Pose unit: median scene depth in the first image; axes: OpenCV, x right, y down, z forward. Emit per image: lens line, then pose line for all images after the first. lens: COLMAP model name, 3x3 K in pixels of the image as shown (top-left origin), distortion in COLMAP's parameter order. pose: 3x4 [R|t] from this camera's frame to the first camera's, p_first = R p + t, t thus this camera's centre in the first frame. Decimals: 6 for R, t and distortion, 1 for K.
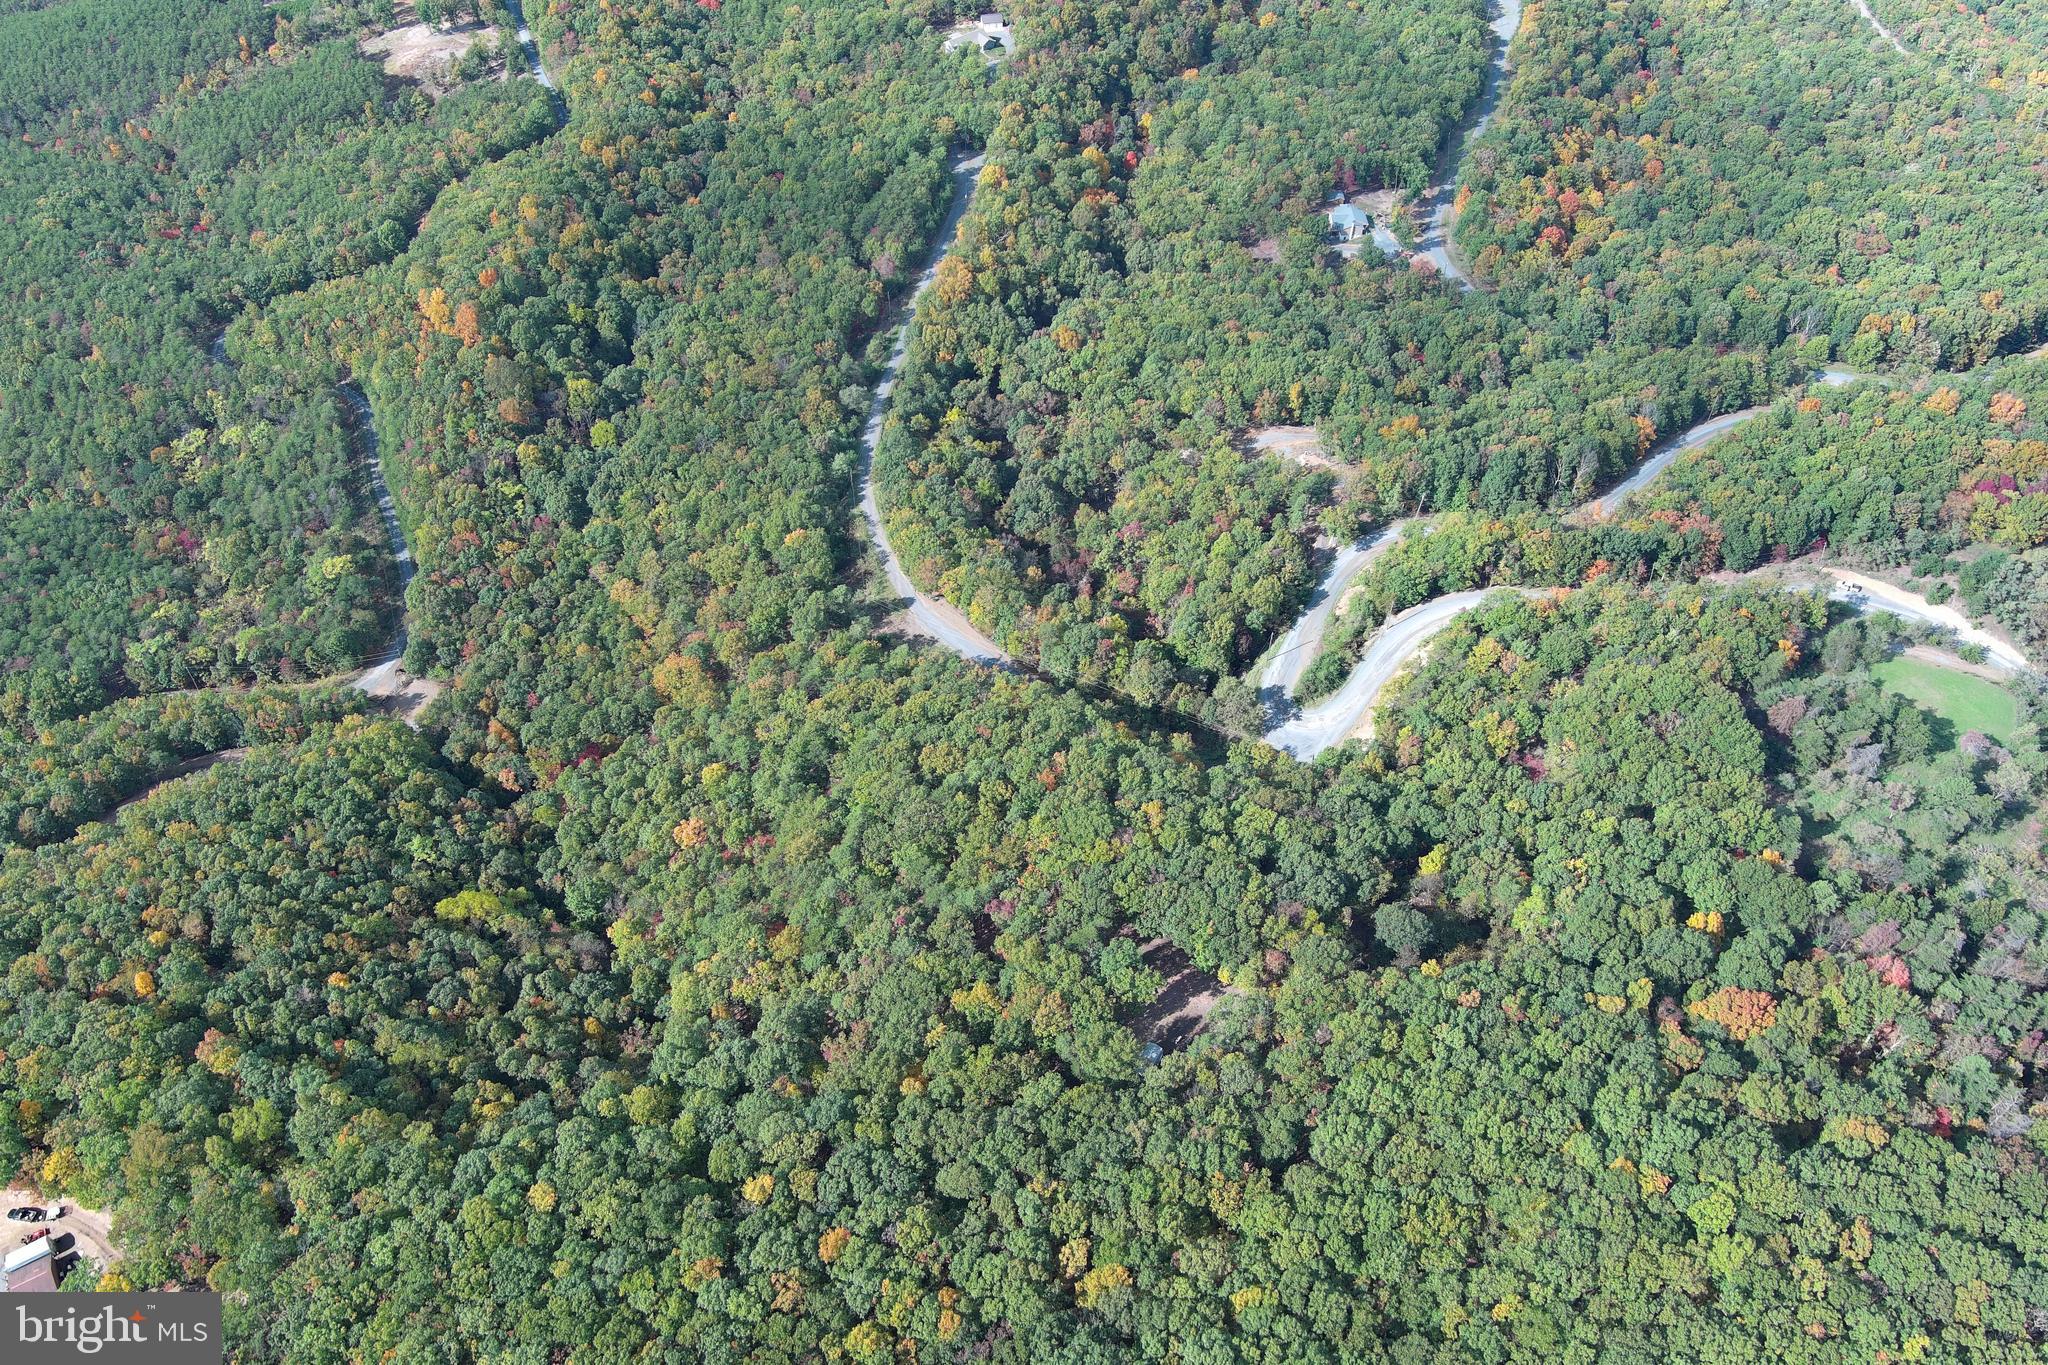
lens RADIAL K [[1585.9, 0, 1026.4], [0, 1585.9, 697.7], [0, 0, 1]] dist [0.025476, -0.025652]
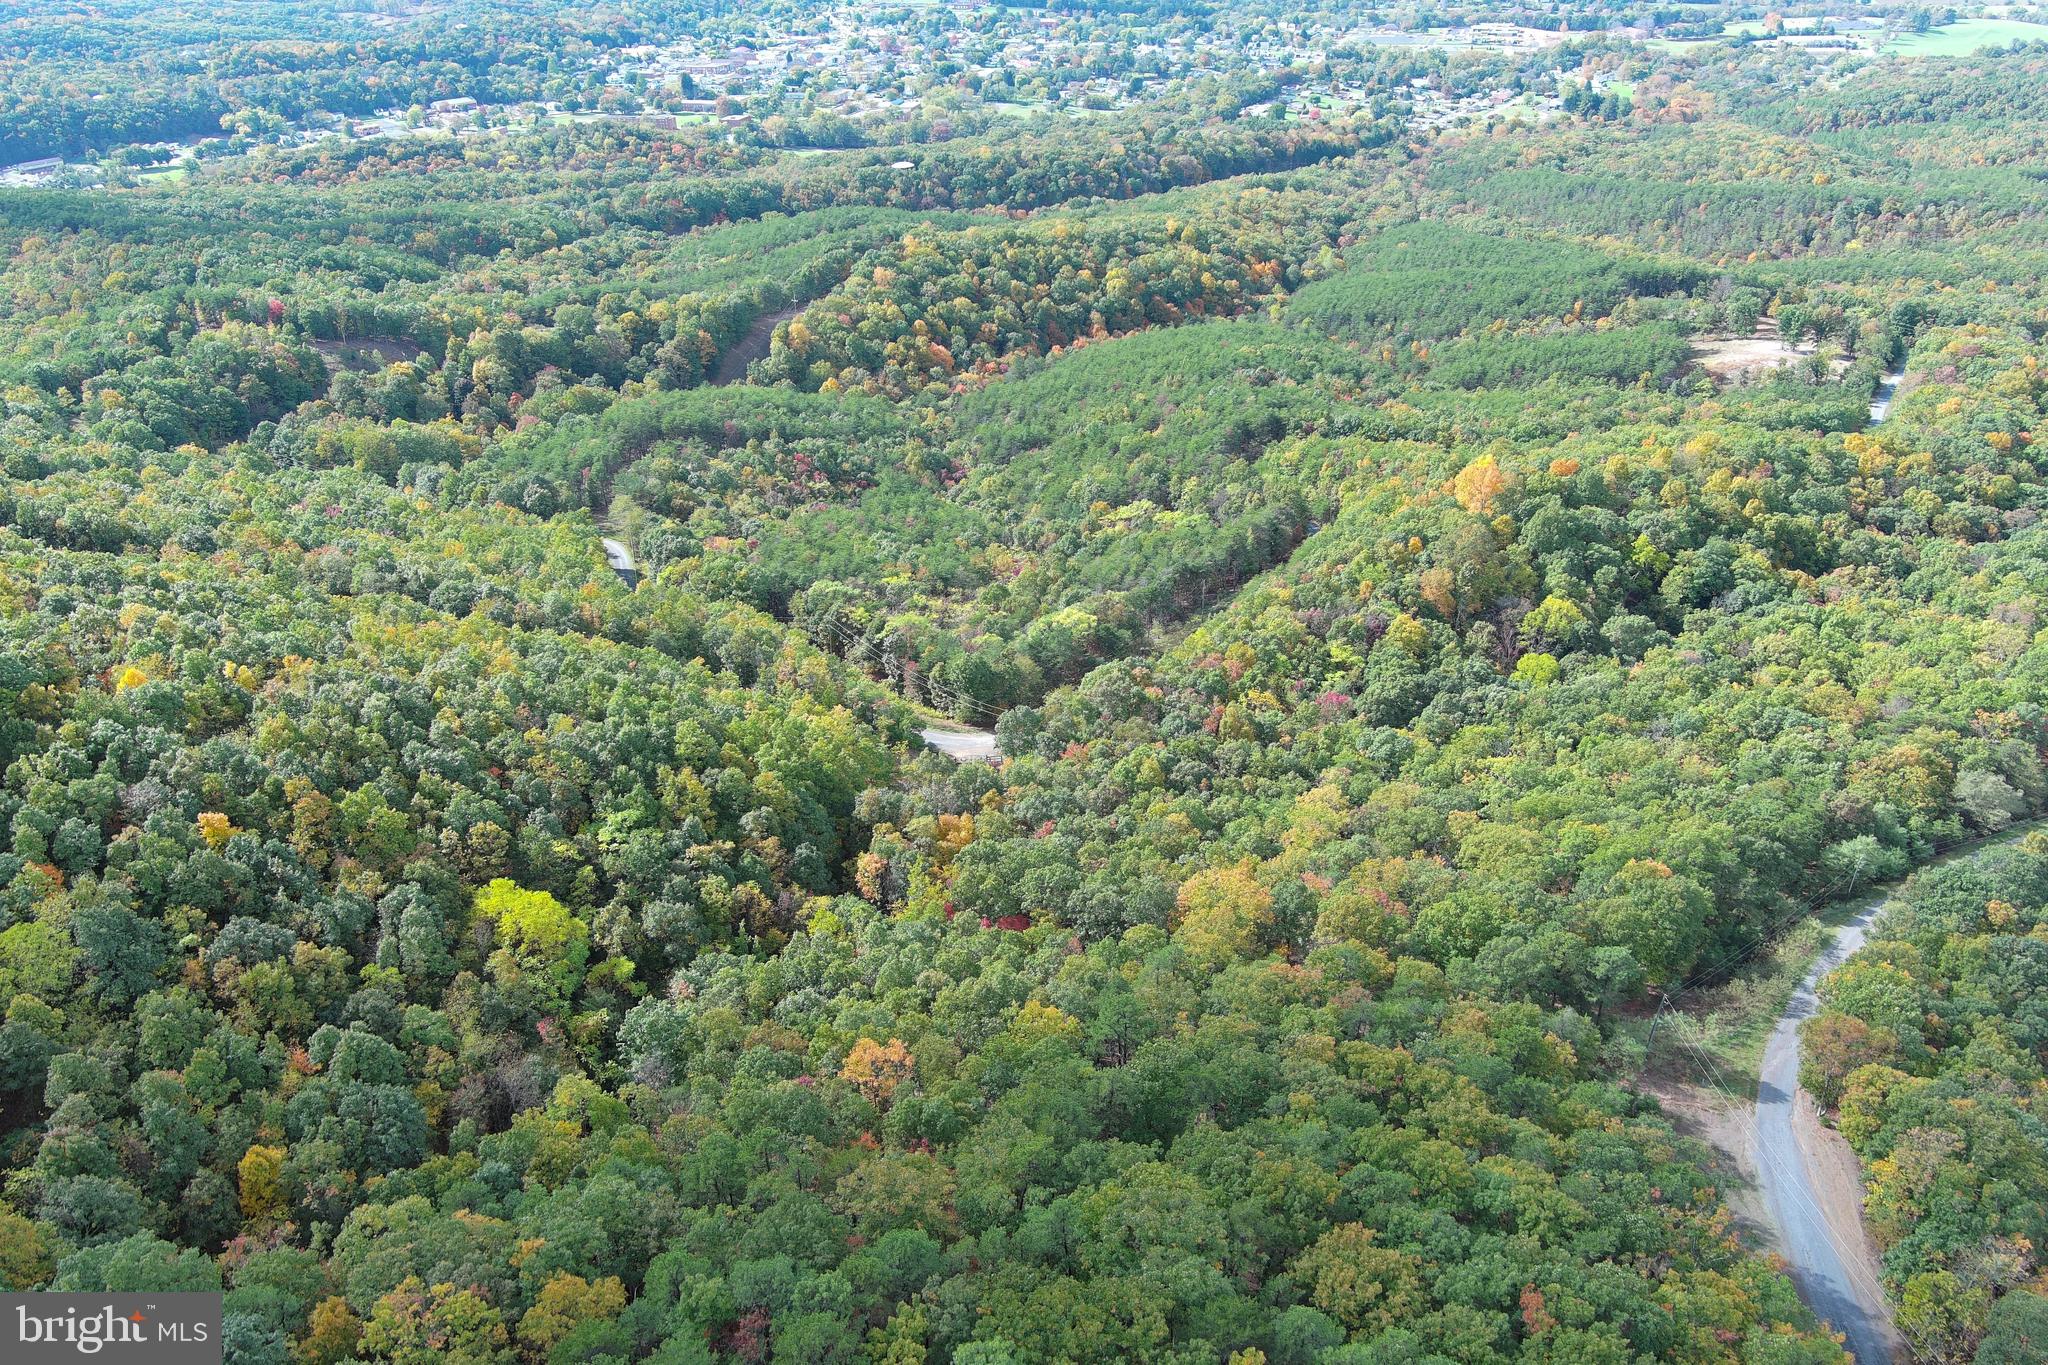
lens RADIAL K [[1585.9, 0, 1015.4], [0, 1585.9, 689.0], [0, 0, 1]] dist [0.025476, -0.025652]
pose [[0.571358, 0.375072, -0.729980, 0.077465], [-0.607376, 0.791434, -0.068749, 0.005625], [0.551945, 0.482653, 0.680002, 0.504509]]
